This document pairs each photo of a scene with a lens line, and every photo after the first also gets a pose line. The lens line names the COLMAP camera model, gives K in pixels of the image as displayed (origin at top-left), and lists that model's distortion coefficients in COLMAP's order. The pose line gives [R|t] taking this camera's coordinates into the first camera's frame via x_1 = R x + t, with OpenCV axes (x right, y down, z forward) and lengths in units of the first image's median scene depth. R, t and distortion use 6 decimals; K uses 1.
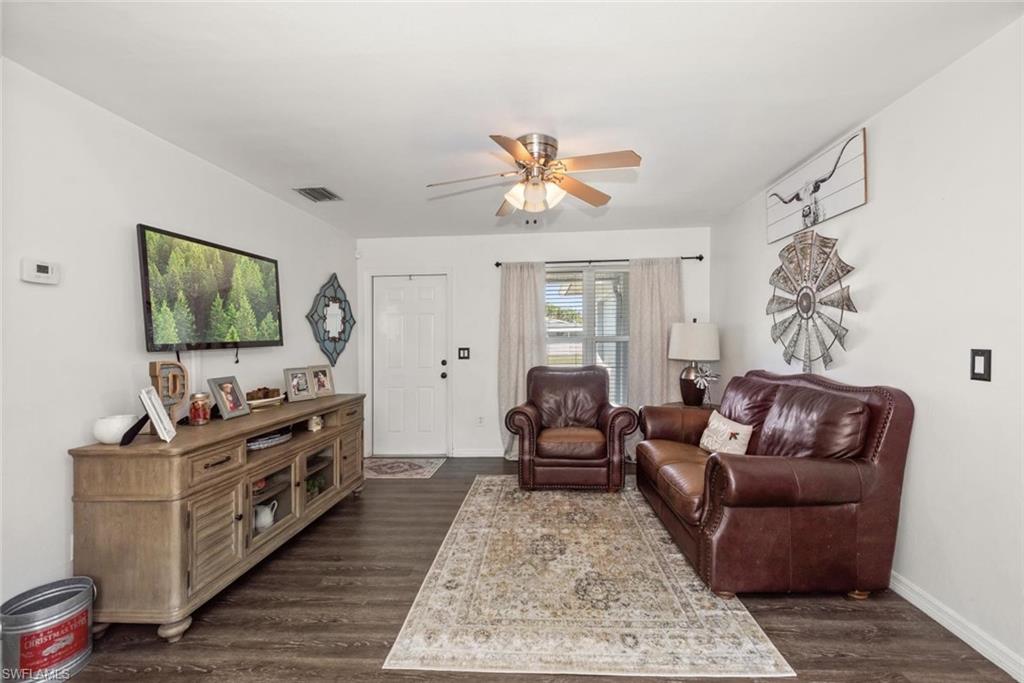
lens RADIAL K [[419.3, 0, 537.0], [0, 419.3, 347.2], [0, 0, 1]] dist [0.013316, -0.003185]
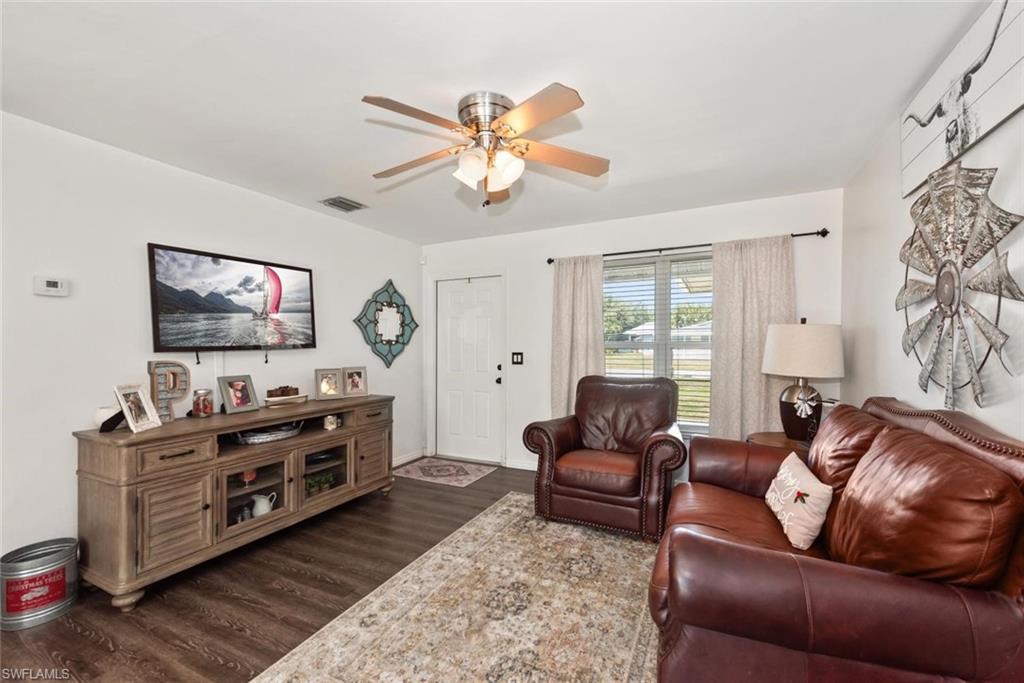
lens RADIAL K [[419.3, 0, 512.7], [0, 419.3, 348.3], [0, 0, 1]] dist [0.013316, -0.003185]
pose [[0.918321, 0.015857, -0.395519, 0.310229], [-0.017363, 0.999849, -0.000227, -0.011984], [0.395456, 0.007076, 0.918458, 0.219436]]
